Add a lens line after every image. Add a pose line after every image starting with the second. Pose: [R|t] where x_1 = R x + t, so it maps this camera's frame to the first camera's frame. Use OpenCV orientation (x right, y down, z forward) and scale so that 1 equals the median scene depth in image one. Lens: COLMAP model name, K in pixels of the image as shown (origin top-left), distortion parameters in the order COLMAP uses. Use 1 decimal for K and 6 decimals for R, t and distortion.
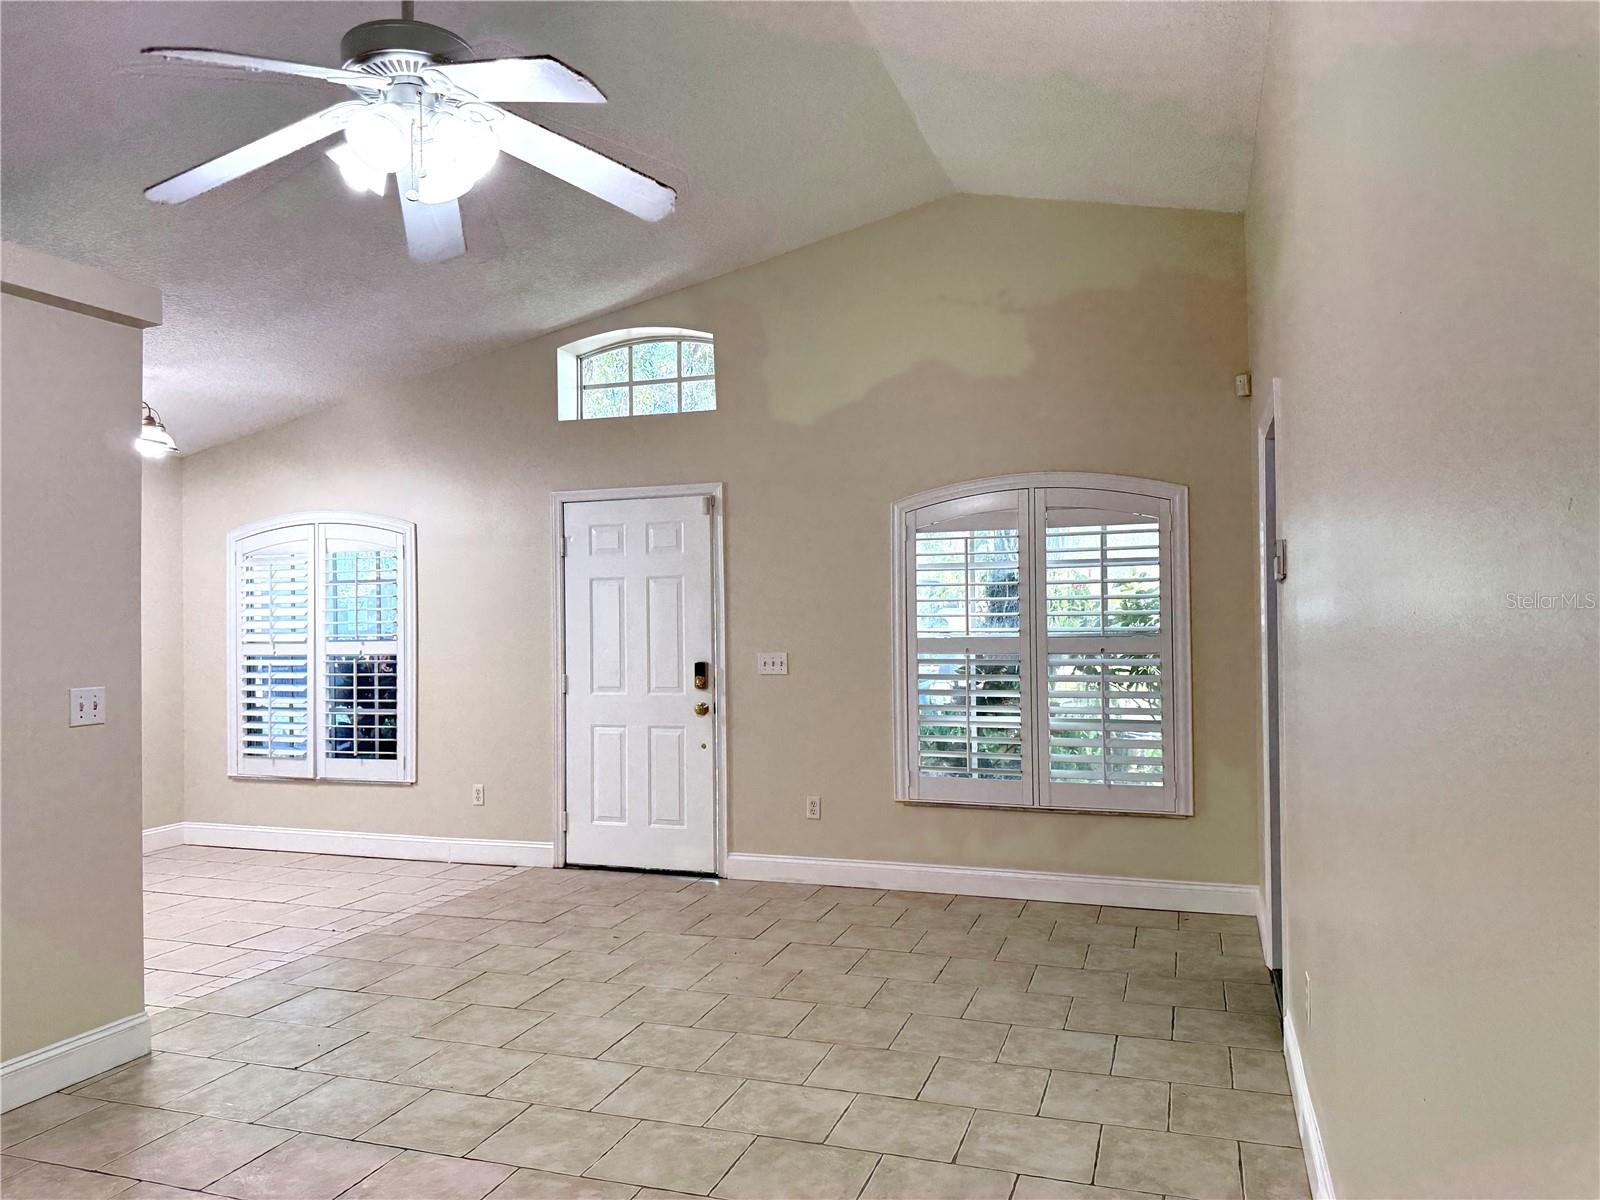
lens RADIAL K [[1130.6, 0, 774.7], [0, 1130.6, 576.9], [0, 0, 1]] dist [0.041078, -0.045708]
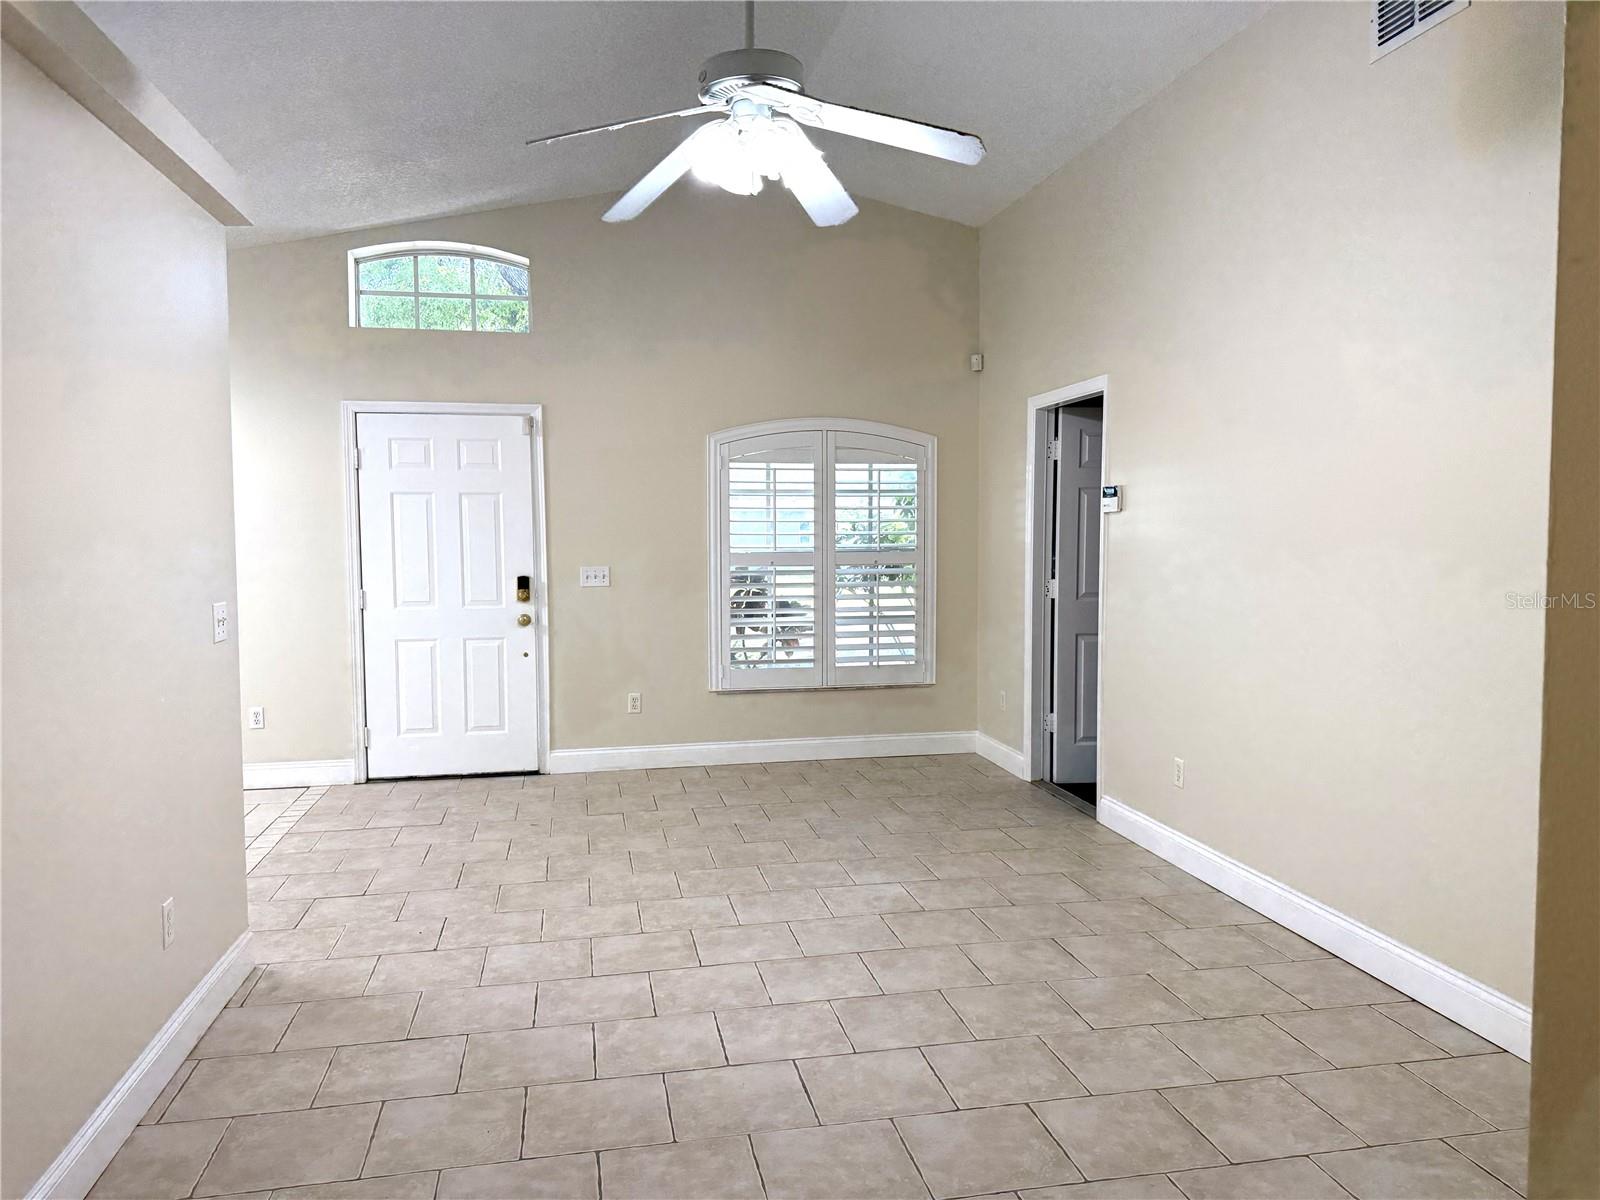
lens RADIAL K [[1130.6, 0, 803.1], [0, 1130.6, 594.6], [0, 0, 1]] dist [0.041078, -0.045708]
pose [[0.855697, -0.019450, 0.517111, -0.434543], [-0.026414, 0.996349, 0.081185, -0.000111], [-0.516802, -0.083129, 0.852059, -0.045349]]
